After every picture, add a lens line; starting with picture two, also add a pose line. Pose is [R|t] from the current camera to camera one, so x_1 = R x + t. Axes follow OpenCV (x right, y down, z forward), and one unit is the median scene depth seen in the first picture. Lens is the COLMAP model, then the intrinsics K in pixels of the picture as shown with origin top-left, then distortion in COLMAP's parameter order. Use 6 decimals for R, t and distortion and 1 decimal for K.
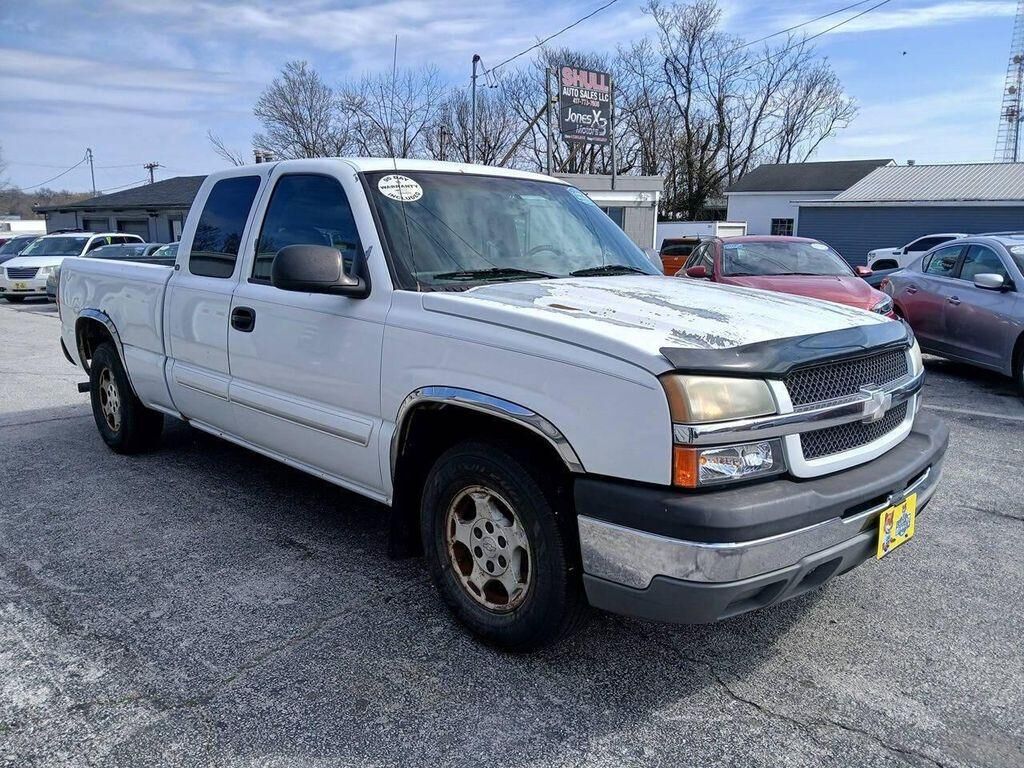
lens RADIAL K [[812.5, 0, 511.7], [0, 812.5, 403.0], [0, 0, 1]] dist [0.045012, -0.106043]
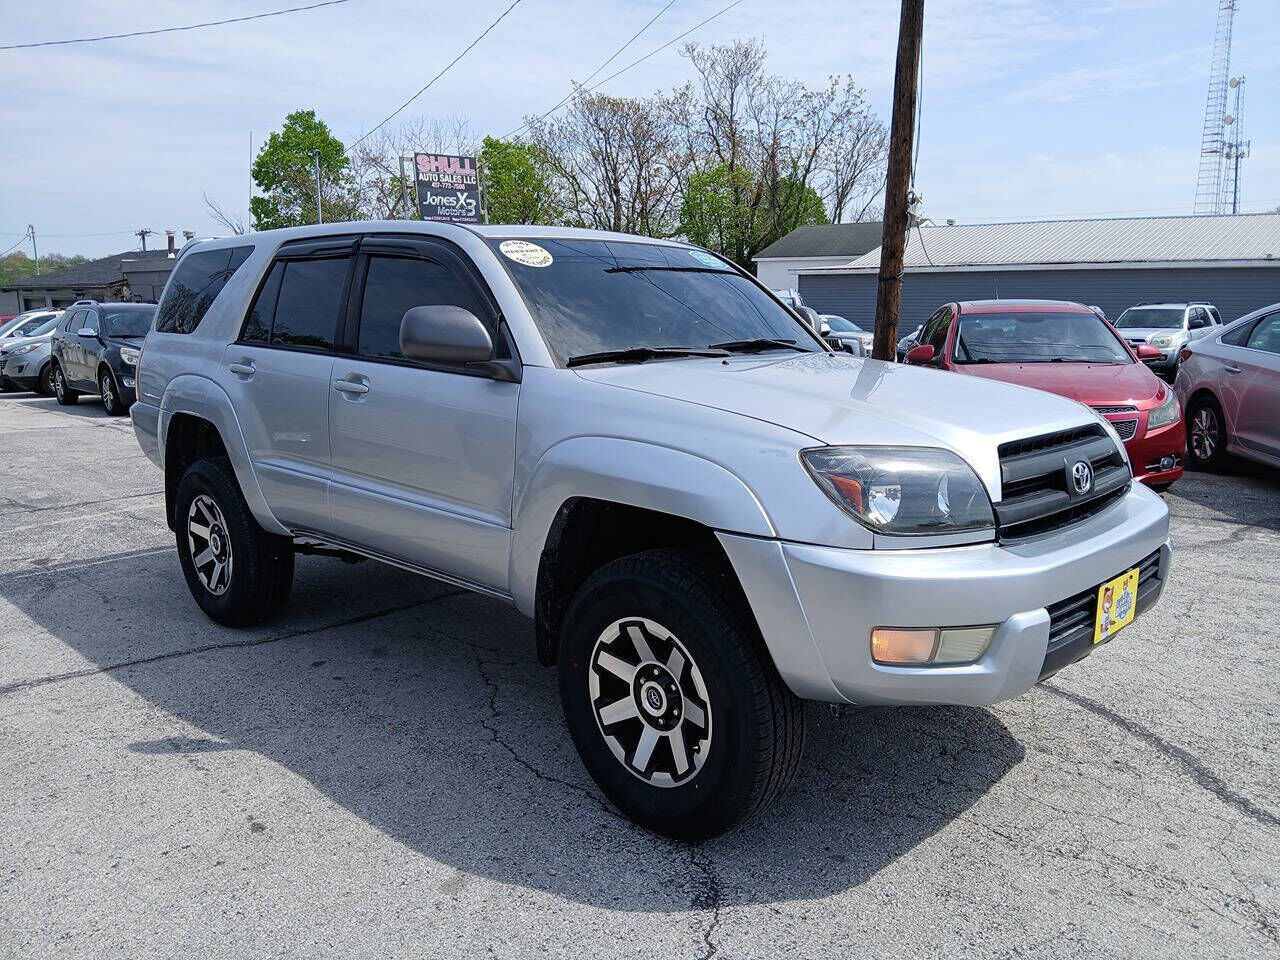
lens RADIAL K [[1015.6, 0, 639.7], [0, 1015.6, 503.7], [0, 0, 1]] dist [0.045012, -0.106043]
pose [[0.999921, -0.011905, -0.004061, 0.132746], [0.011865, 0.999881, -0.009891, 0.024422], [0.004178, 0.009842, 0.999943, -0.126738]]
